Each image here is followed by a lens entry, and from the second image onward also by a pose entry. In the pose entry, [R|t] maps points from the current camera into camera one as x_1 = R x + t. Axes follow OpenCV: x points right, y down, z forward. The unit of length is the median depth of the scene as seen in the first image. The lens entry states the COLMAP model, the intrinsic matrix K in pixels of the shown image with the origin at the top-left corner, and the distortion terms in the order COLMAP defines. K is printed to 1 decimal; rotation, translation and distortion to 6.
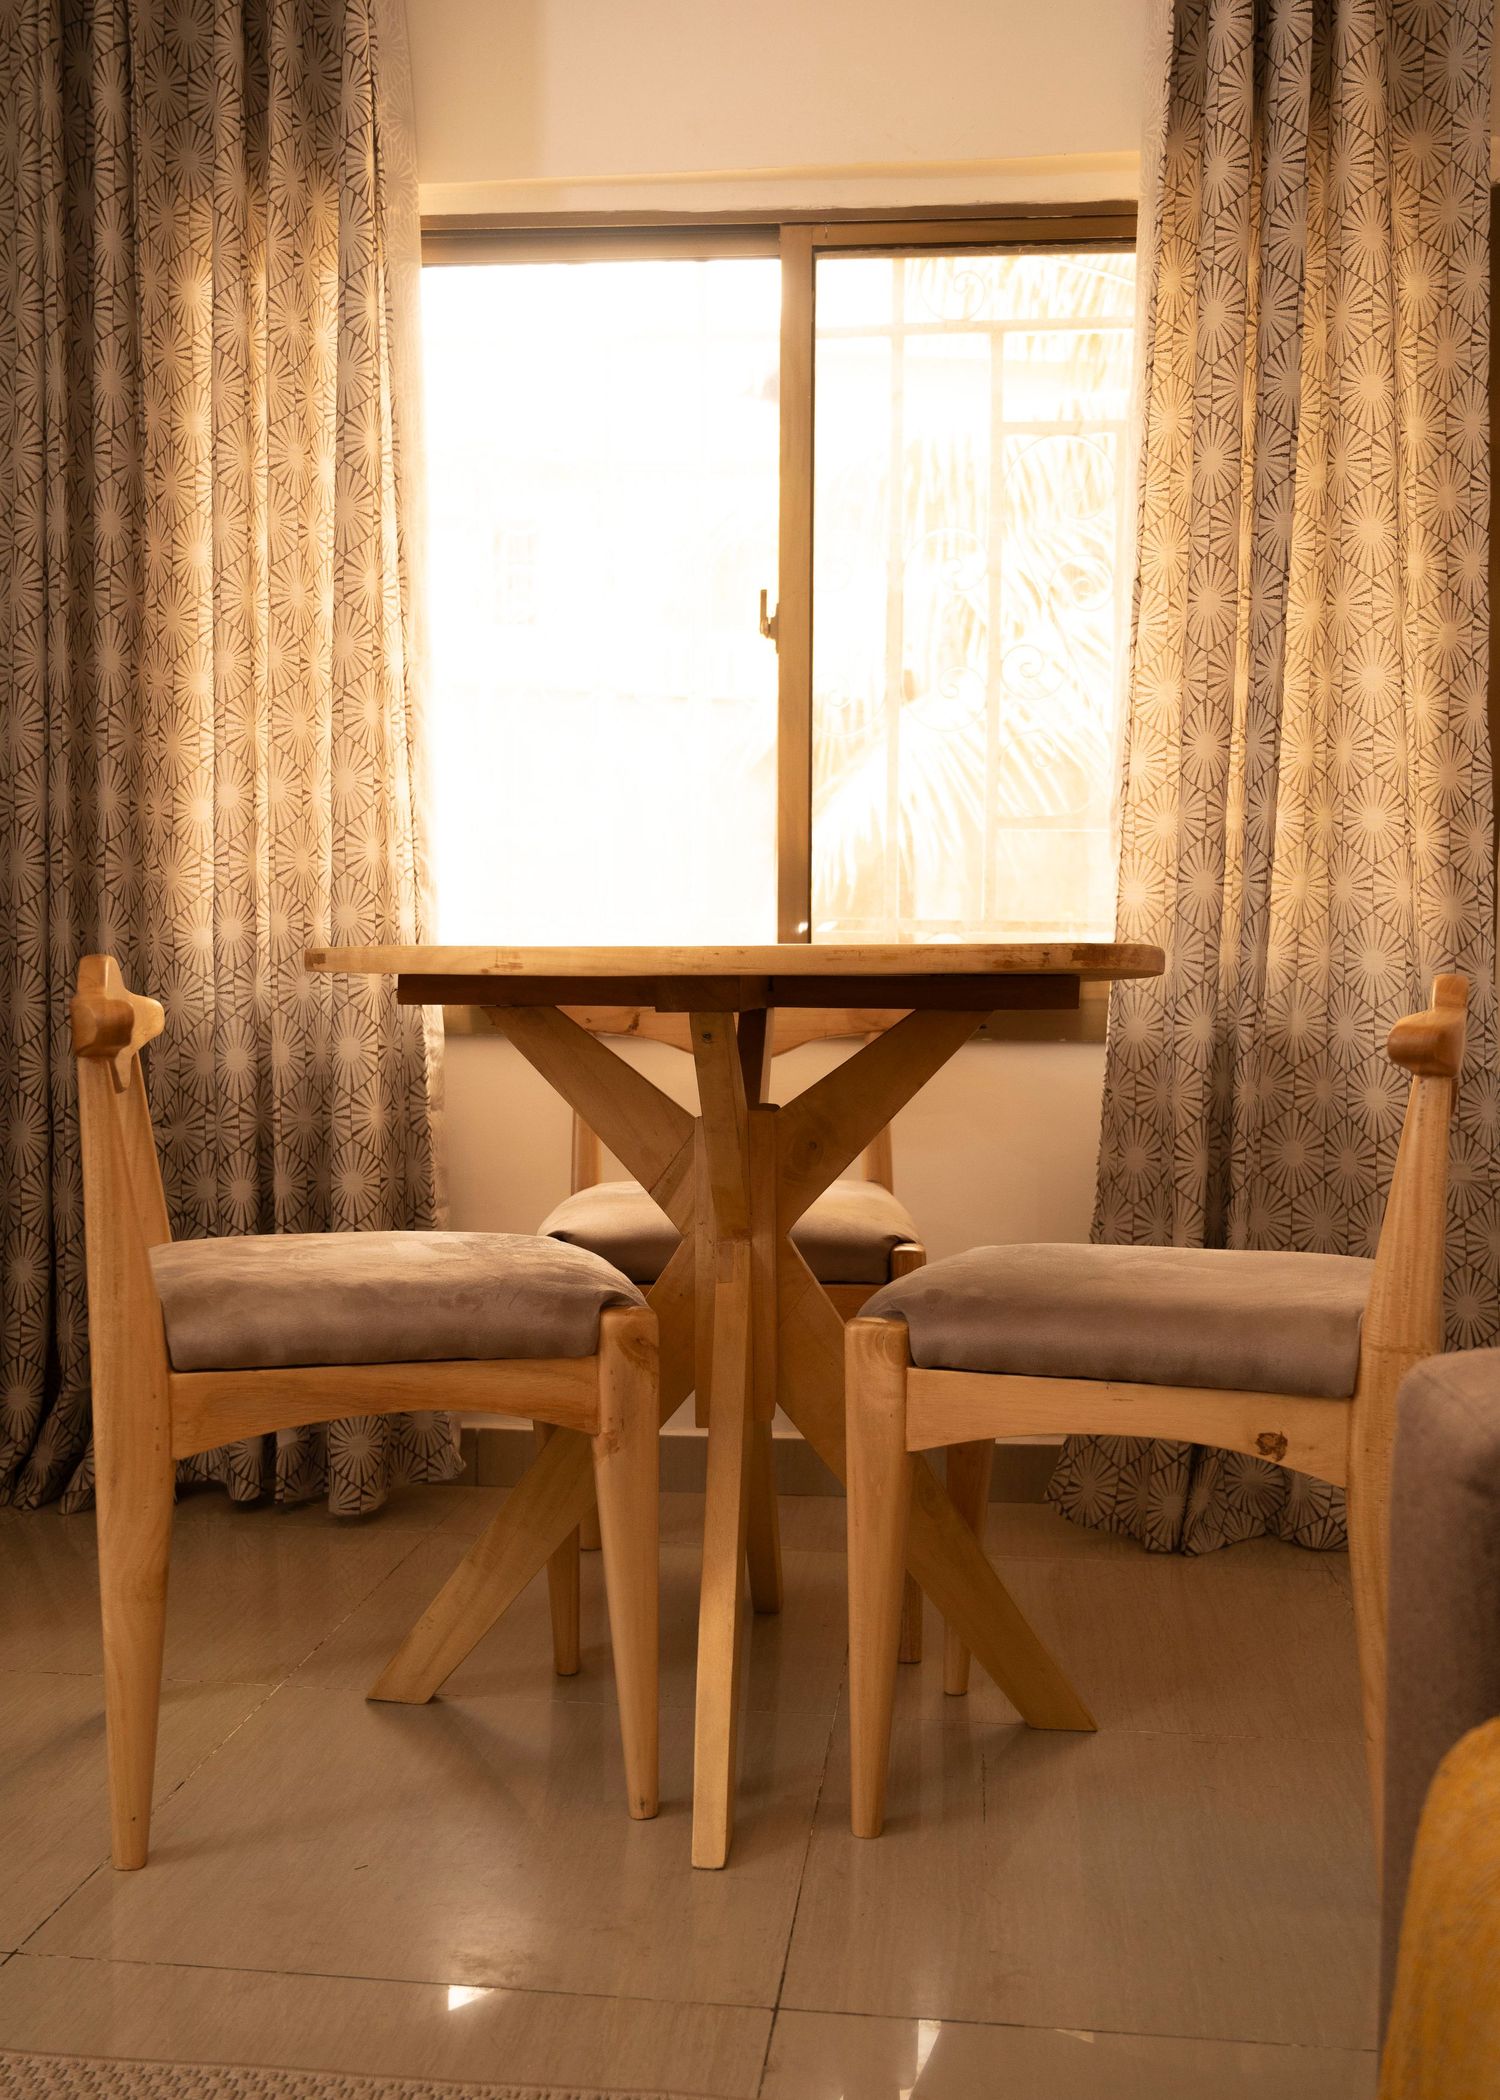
lens RADIAL K [[2025.3, 0, 753.1], [0, 2025.3, 1068.5], [0, 0, 1]] dist [0.012854, 0.000000]
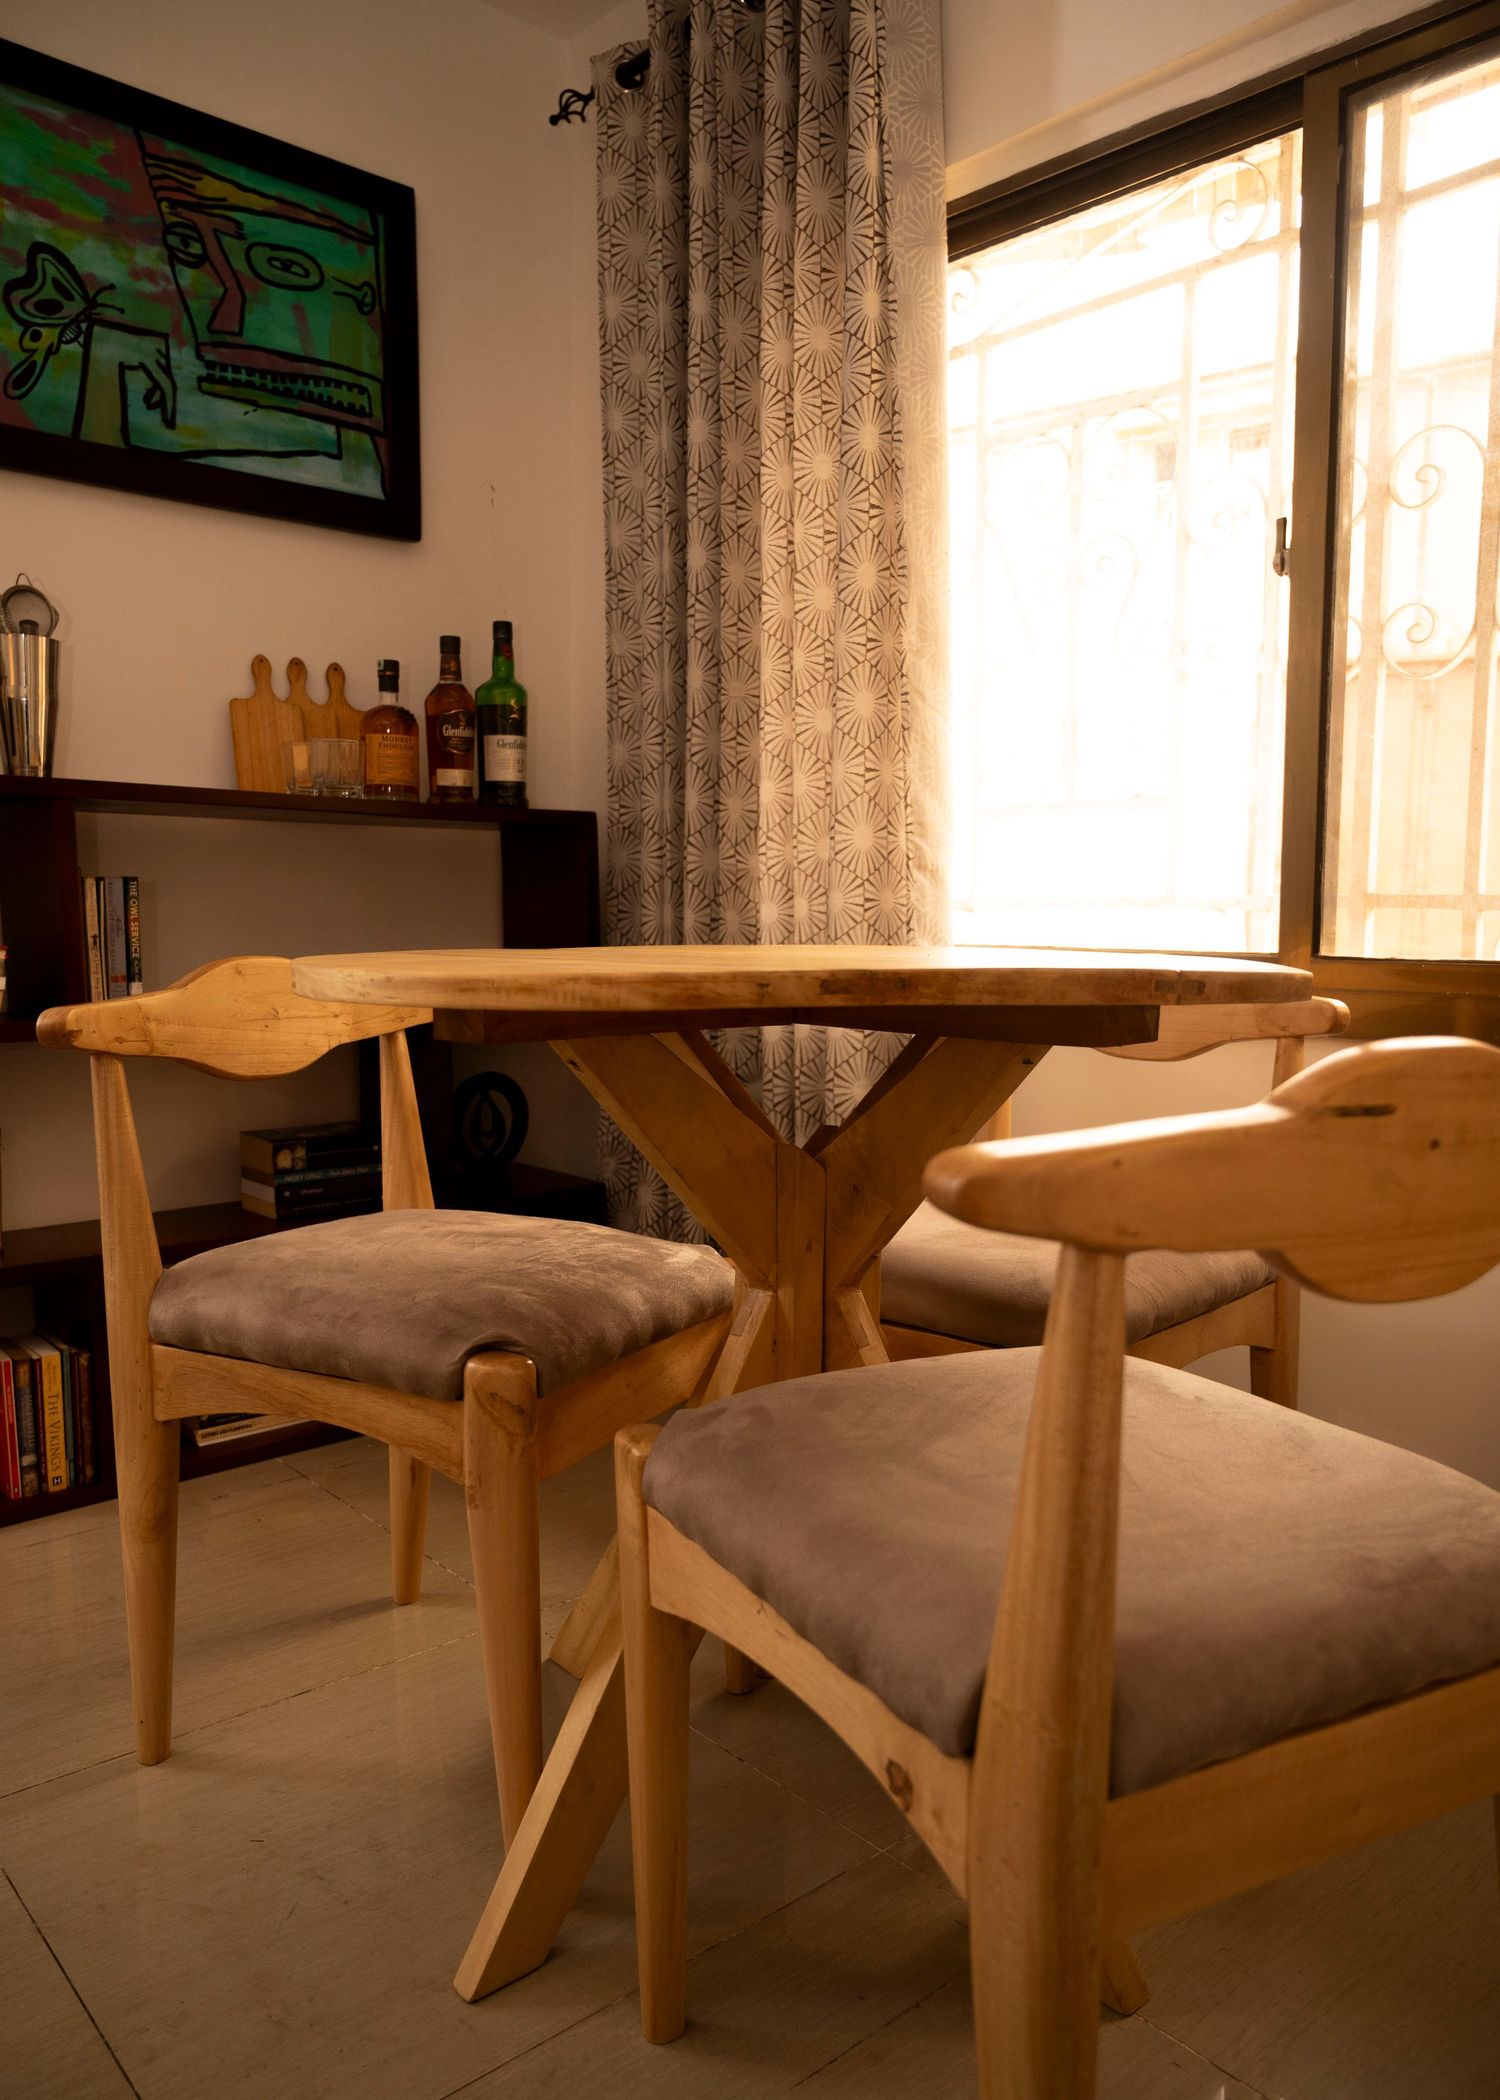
lens RADIAL K [[1552.9, 0, 785.0], [0, 1552.9, 1075.0], [0, 0, 1]] dist [-0.011189, 0.007581]
pose [[0.747590, 0.068345, -0.660635, 0.318808], [-0.030308, 0.997166, 0.068863, -0.039324], [0.663469, -0.031459, 0.747542, 0.372861]]
